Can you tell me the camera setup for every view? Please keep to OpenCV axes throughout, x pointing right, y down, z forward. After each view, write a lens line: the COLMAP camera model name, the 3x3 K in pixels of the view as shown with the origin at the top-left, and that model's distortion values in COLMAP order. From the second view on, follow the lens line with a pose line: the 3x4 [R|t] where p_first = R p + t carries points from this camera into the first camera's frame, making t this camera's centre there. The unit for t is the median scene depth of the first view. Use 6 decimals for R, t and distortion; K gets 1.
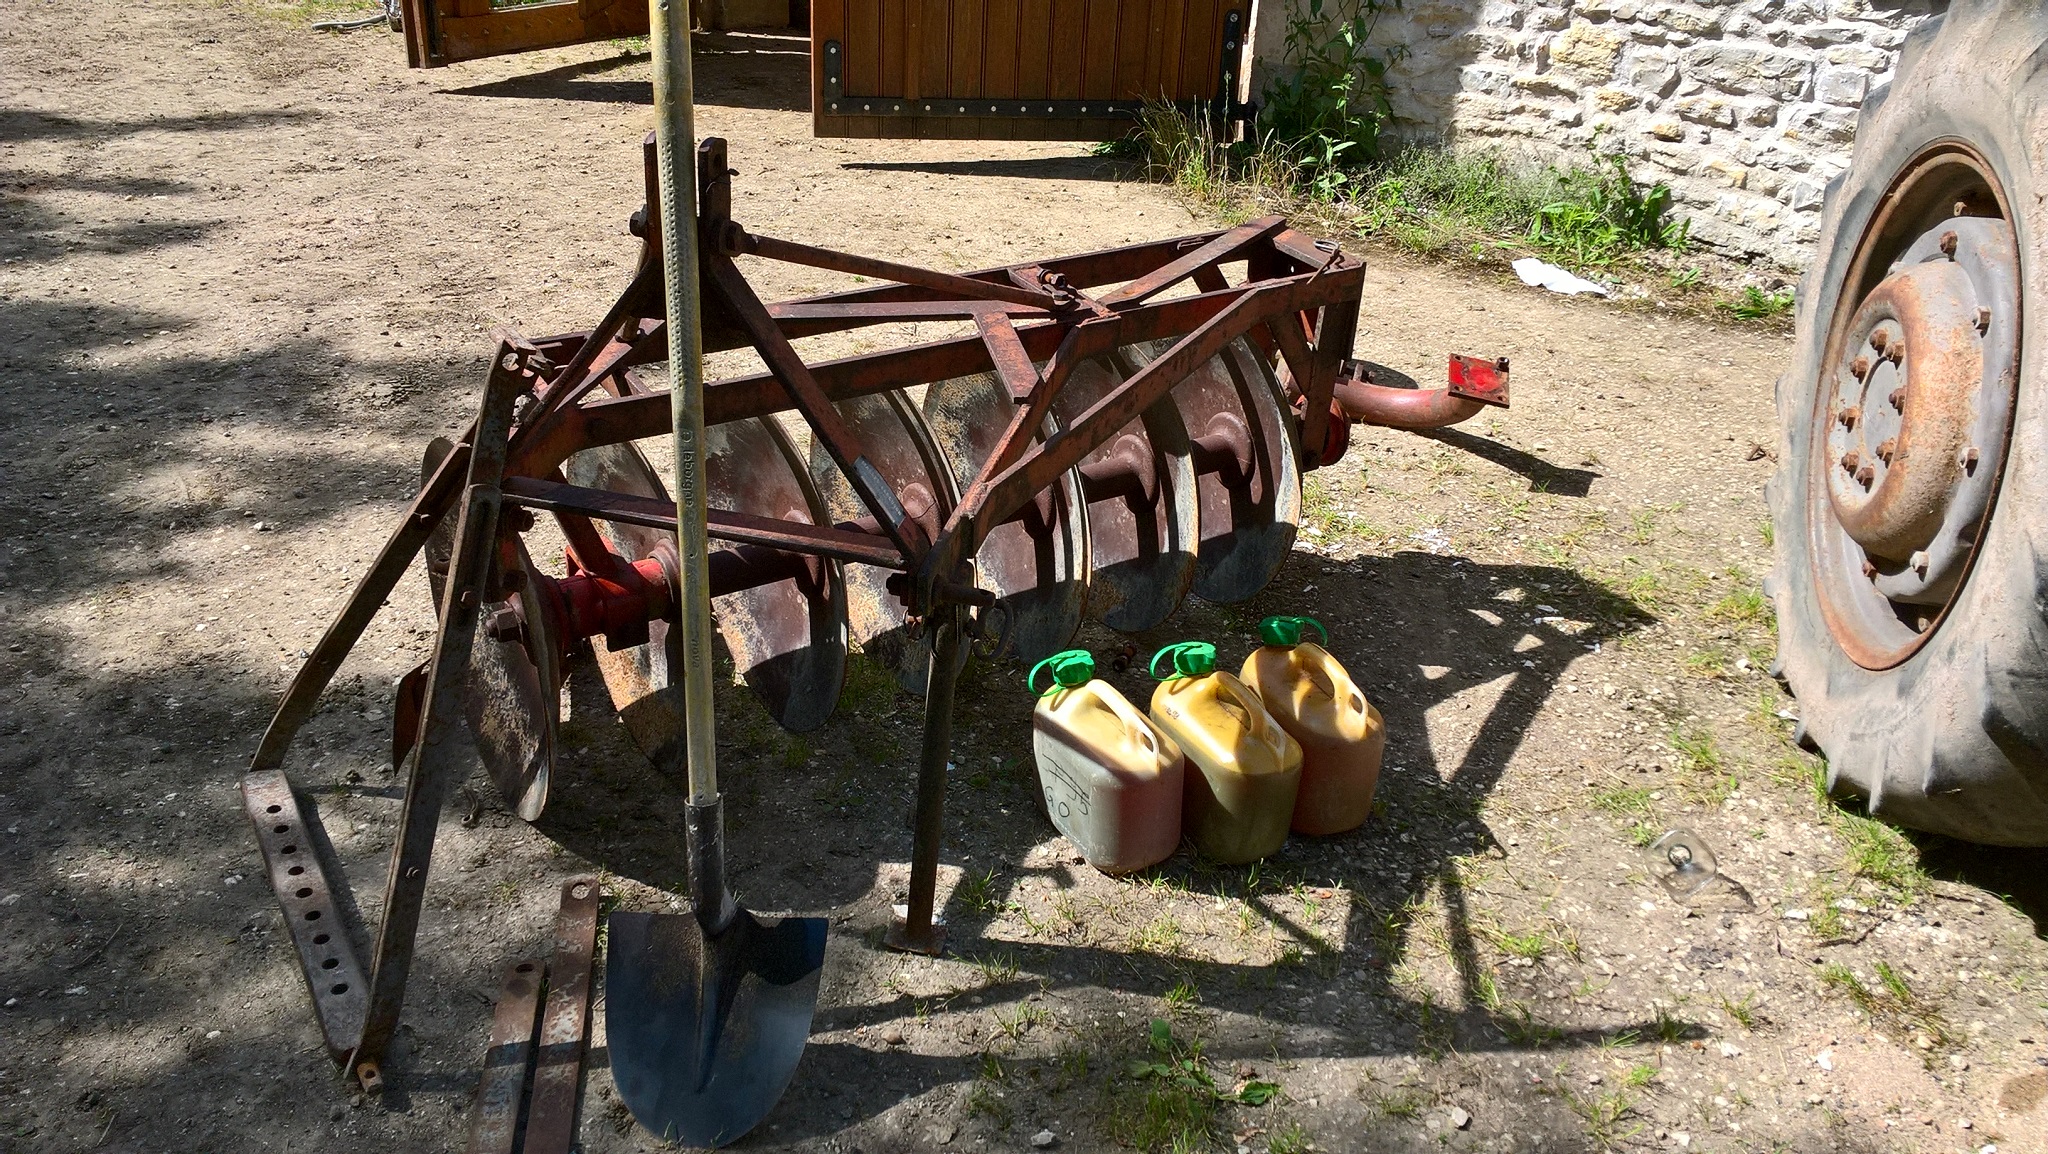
lens RADIAL K [[1685.0, 0, 1024.0], [0, 1685.0, 577.0], [0, 0, 1]] dist [0.107166, -0.156961]
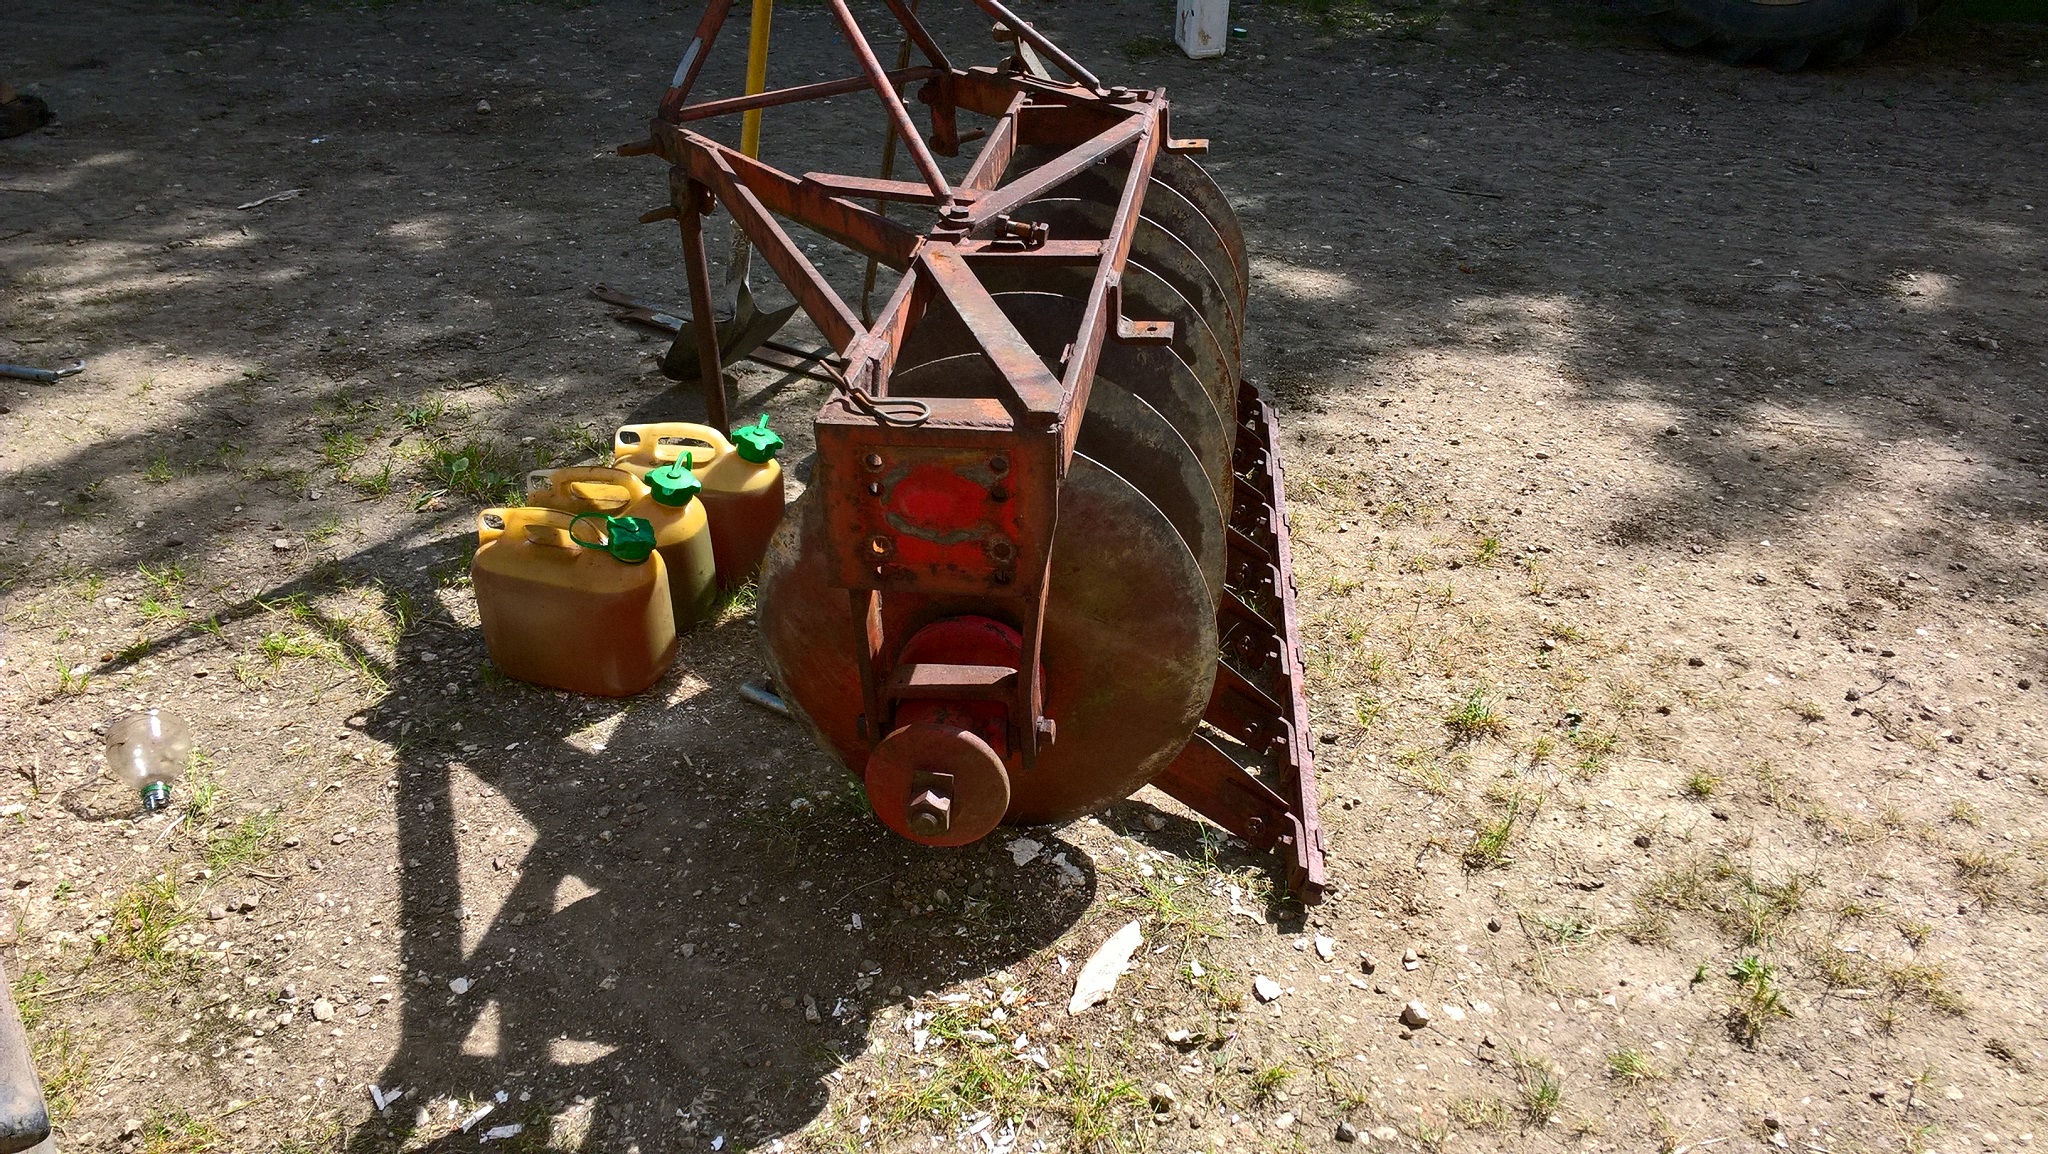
lens RADIAL K [[1685.0, 0, 1024.0], [0, 1685.0, 577.0], [0, 0, 1]] dist [0.107166, -0.156961]
pose [[-0.658434, 0.337041, -0.672955, 0.606600], [-0.378660, 0.624381, 0.683202, -0.627416], [0.650447, 0.704665, -0.283489, 1.376324]]
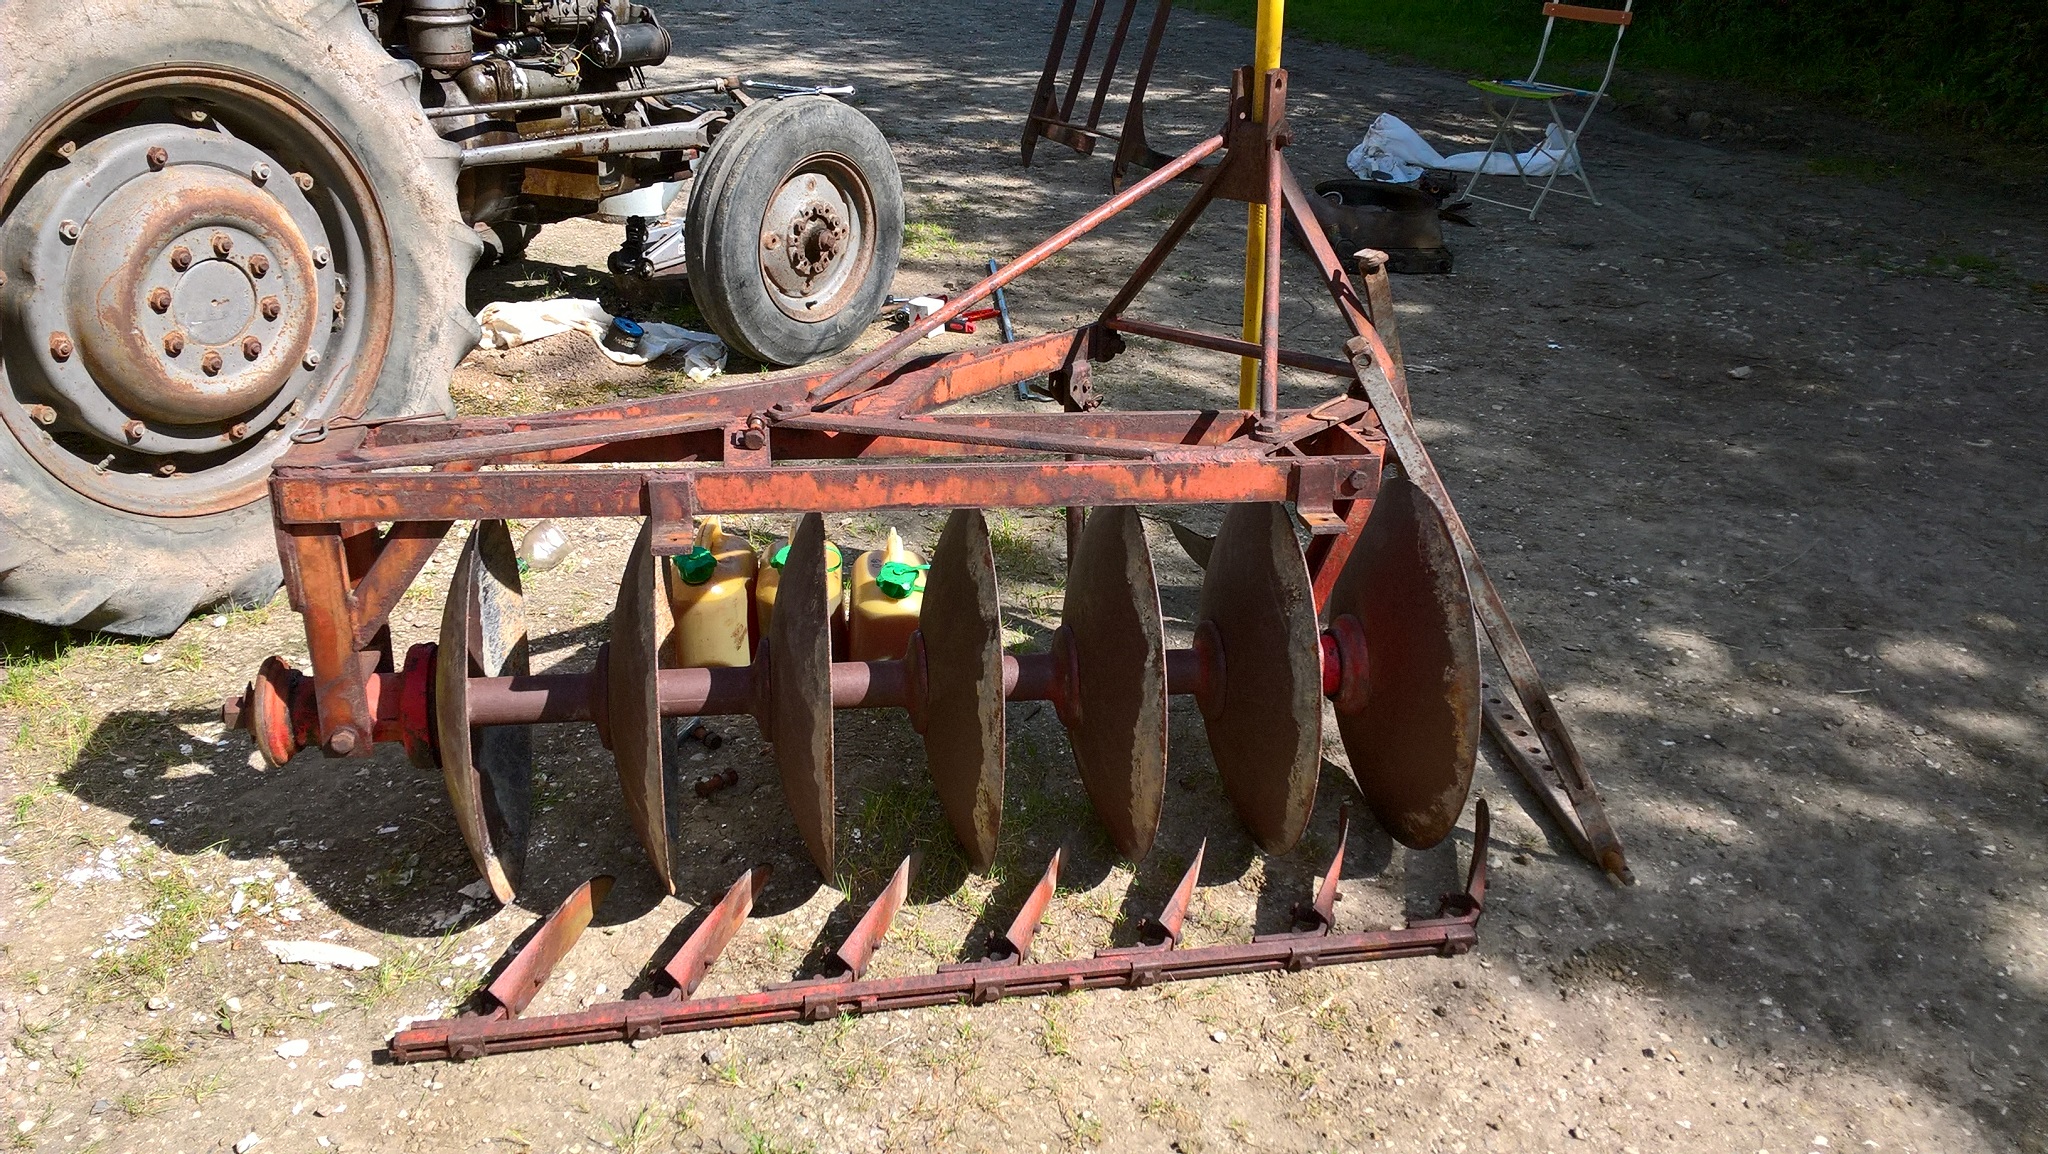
lens RADIAL K [[1677.6, 0, 1024.7], [0, 1677.6, 608.0], [0, 0, 1]] dist [0.004625, 0.012488]
pose [[-0.913310, -0.233469, 0.333701, -0.410967], [0.128053, 0.613195, 0.779484, -0.759069], [-0.386609, 0.754642, -0.530140, 1.491061]]
